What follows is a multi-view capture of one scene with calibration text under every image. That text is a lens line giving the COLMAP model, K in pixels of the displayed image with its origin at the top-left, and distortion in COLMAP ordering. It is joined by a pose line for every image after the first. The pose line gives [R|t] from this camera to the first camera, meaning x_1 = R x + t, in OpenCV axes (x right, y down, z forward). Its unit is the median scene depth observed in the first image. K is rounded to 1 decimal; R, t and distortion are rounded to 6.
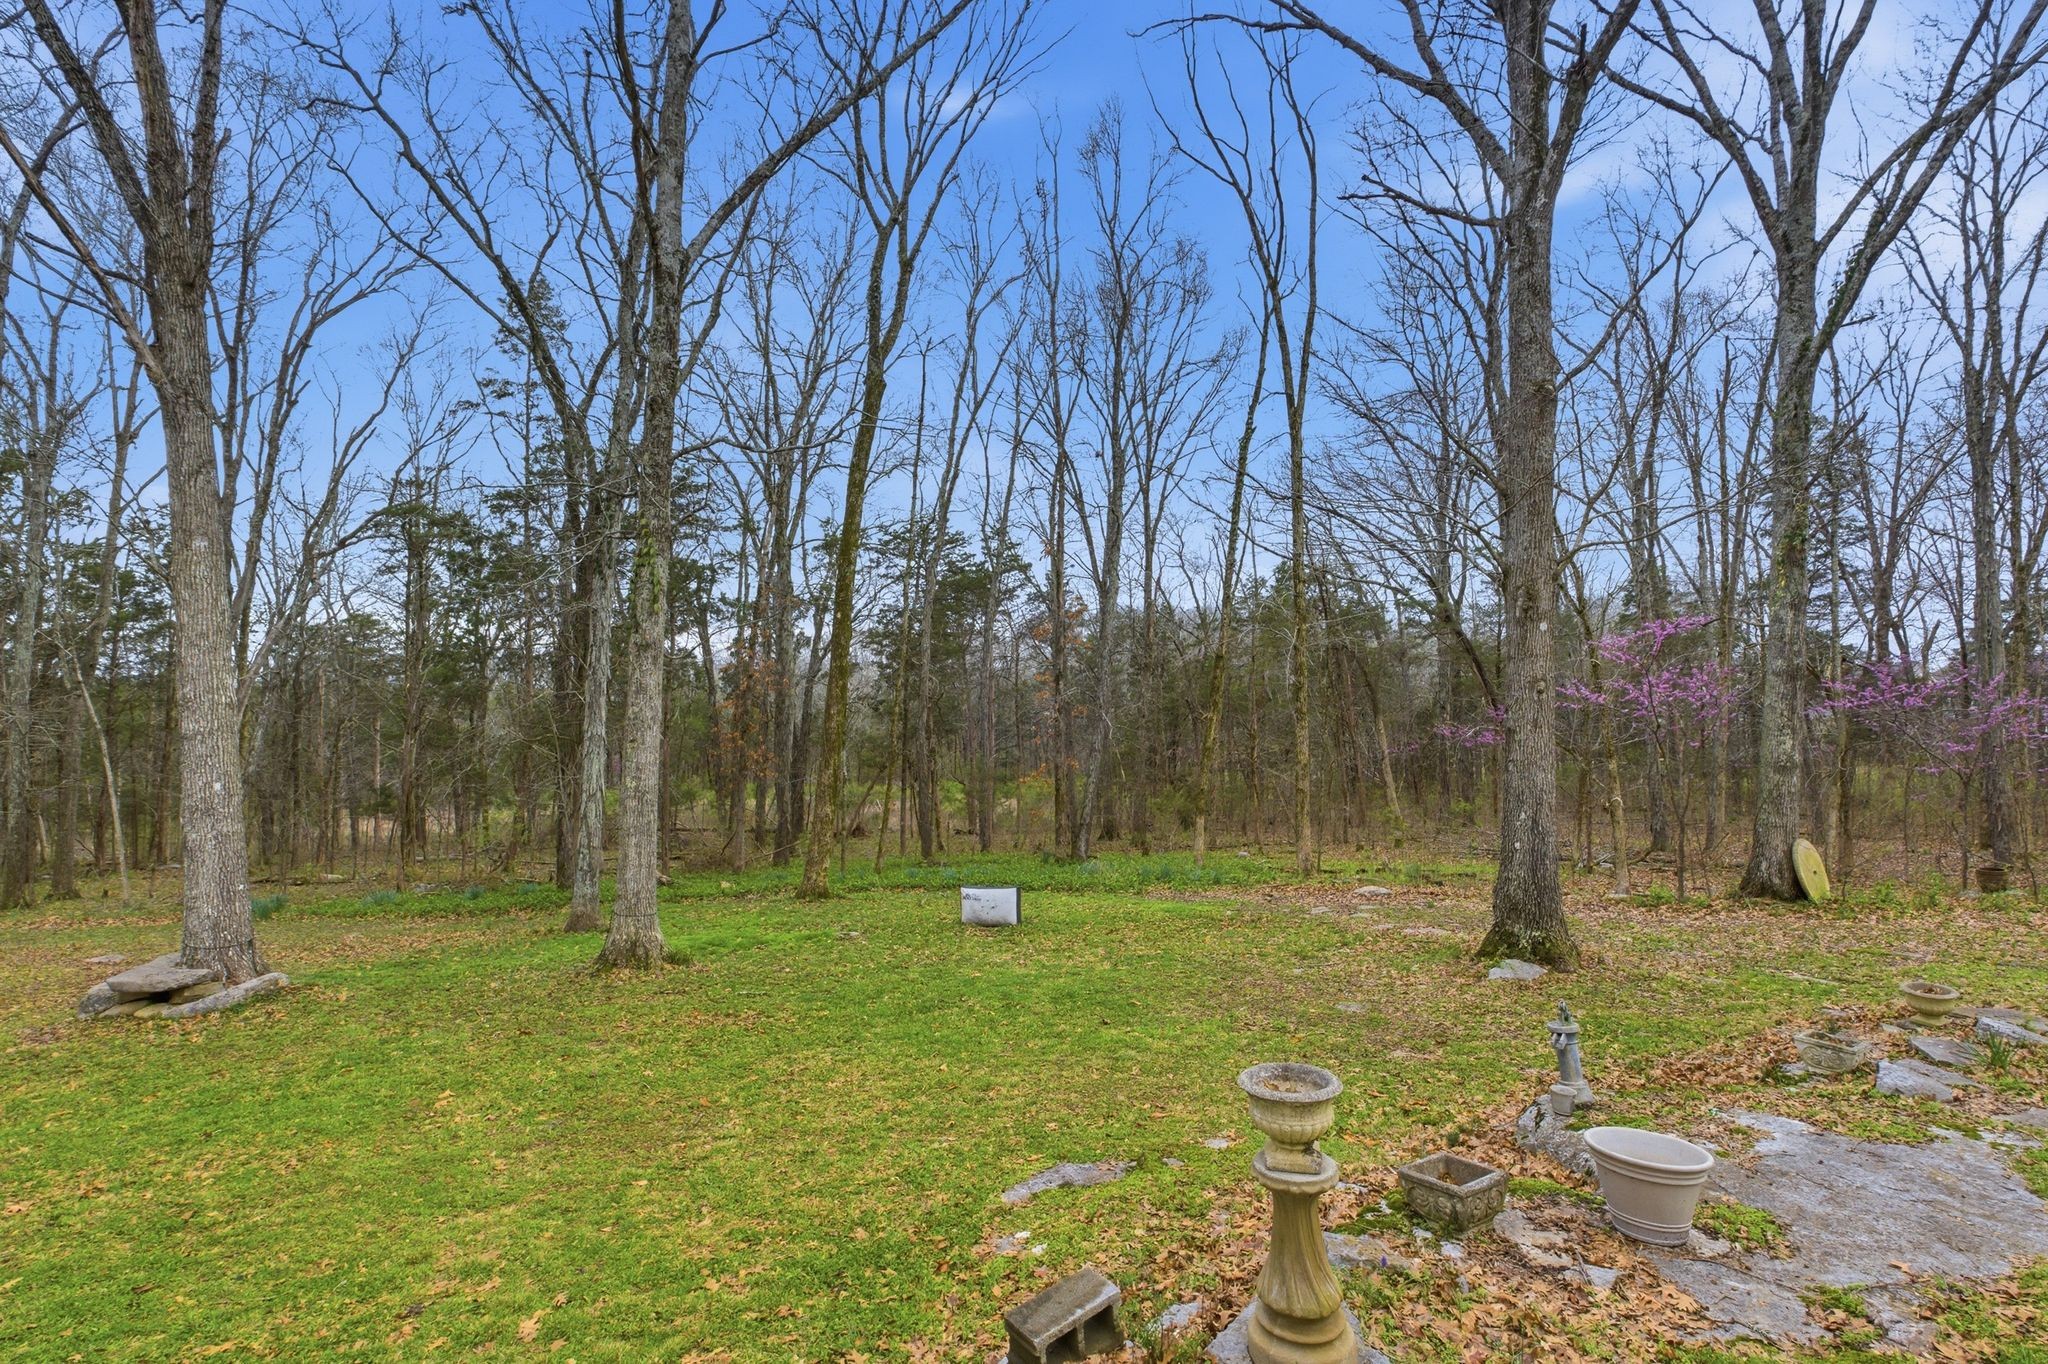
lens RADIAL K [[947.3, 0, 1075.5], [0, 947.3, 682.0], [0, 0, 1]] dist [0.002597, 0.000523]
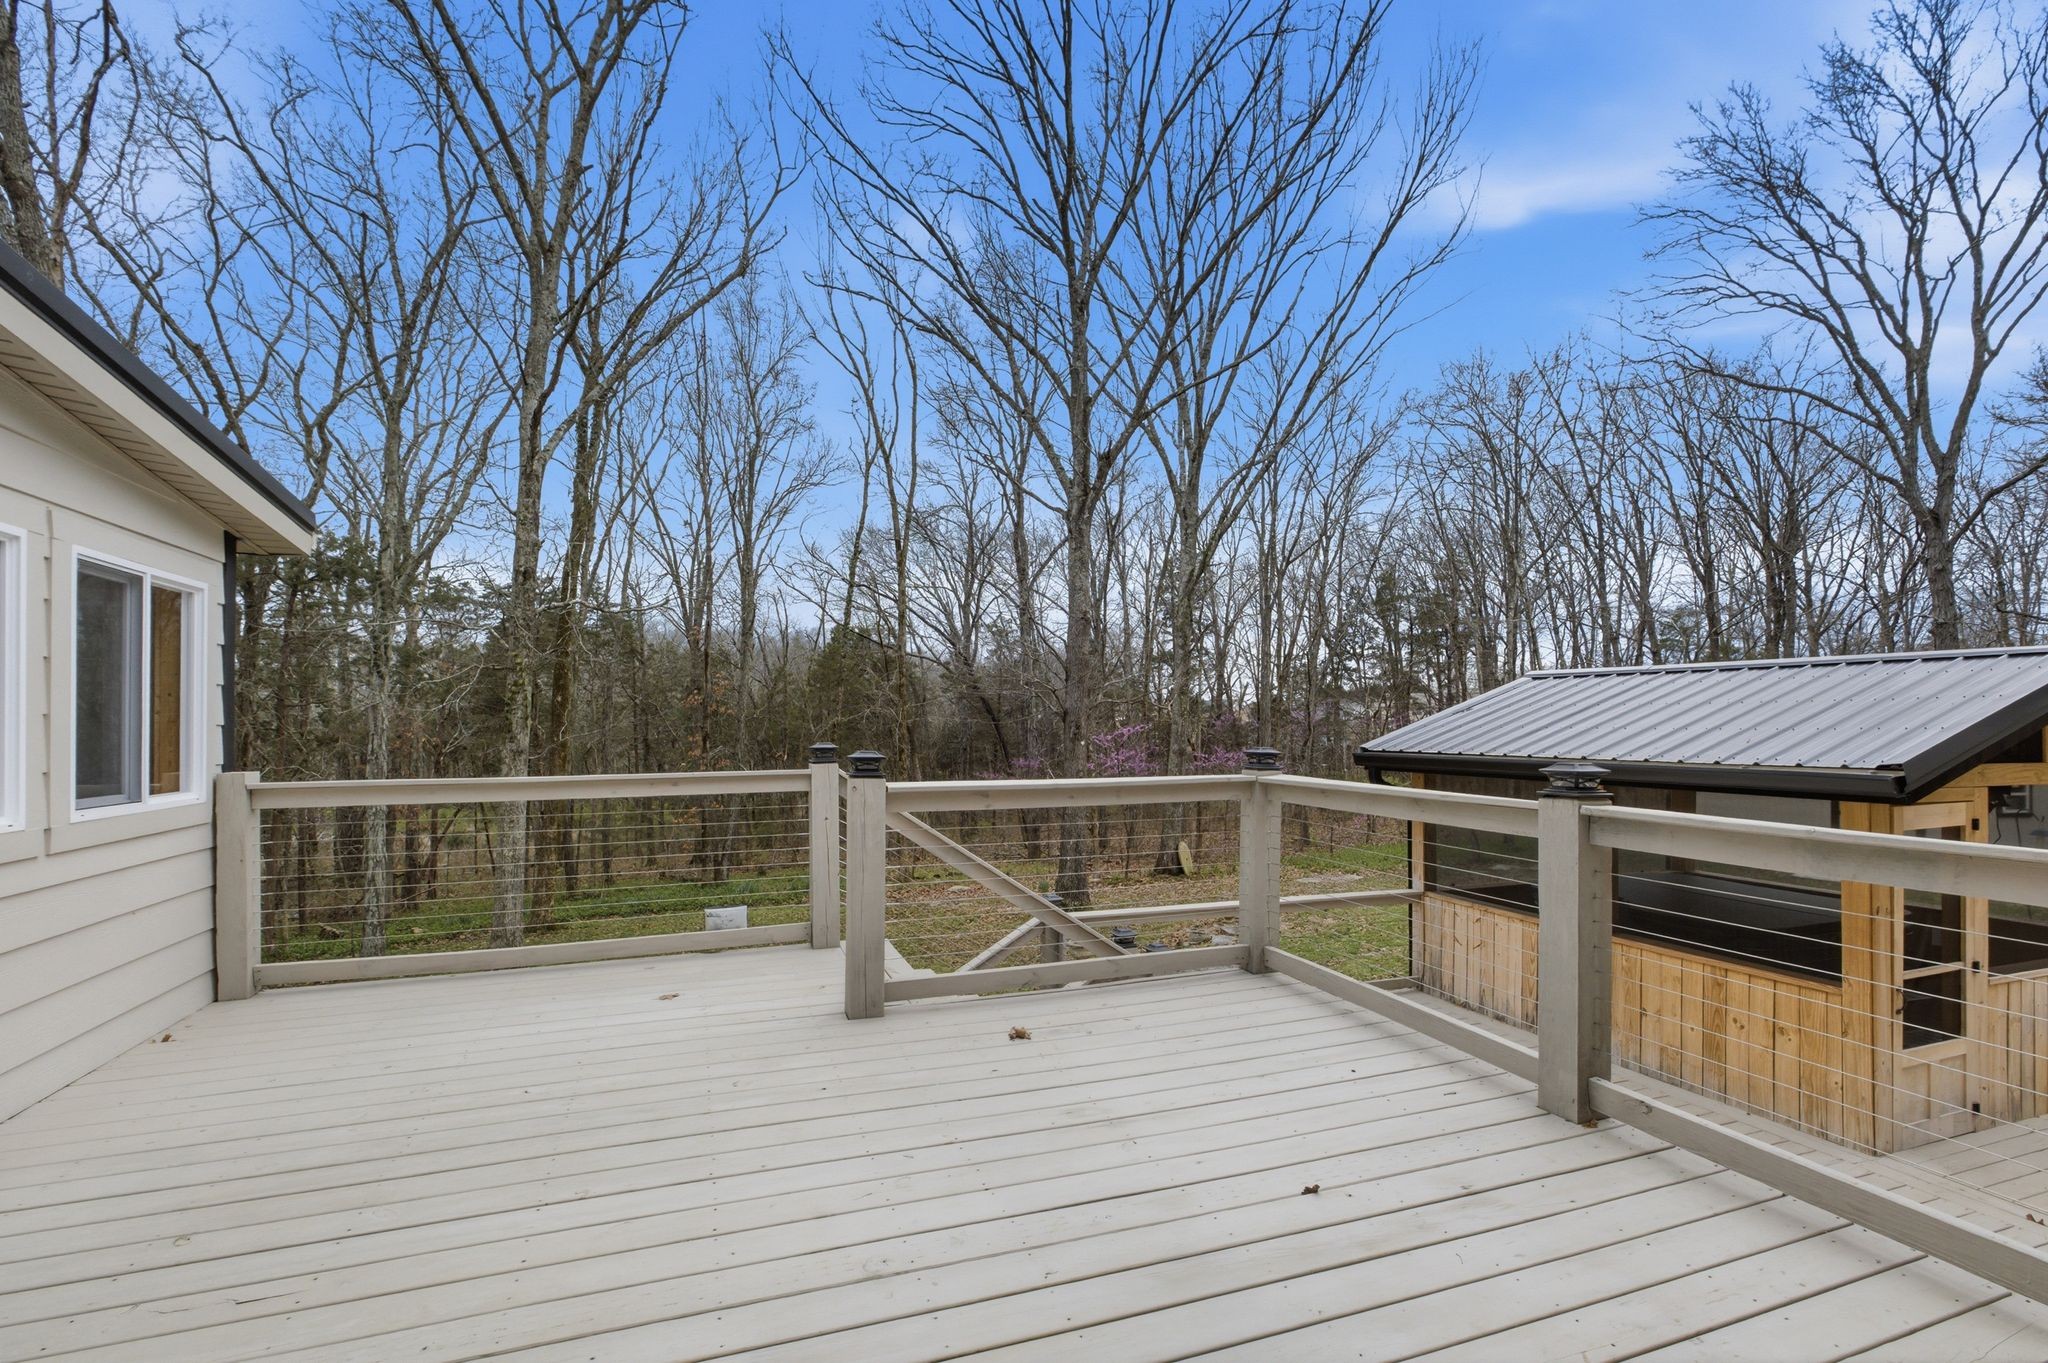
lens RADIAL K [[915.8, 0, 1021.9], [0, 915.8, 719.9], [0, 0, 1]] dist [-0.000180, 0.000502]
pose [[0.880407, 0.006989, 0.474167, -0.354018], [-0.024892, 0.999194, 0.031491, -0.117883], [-0.473565, -0.039528, 0.879871, -0.409589]]
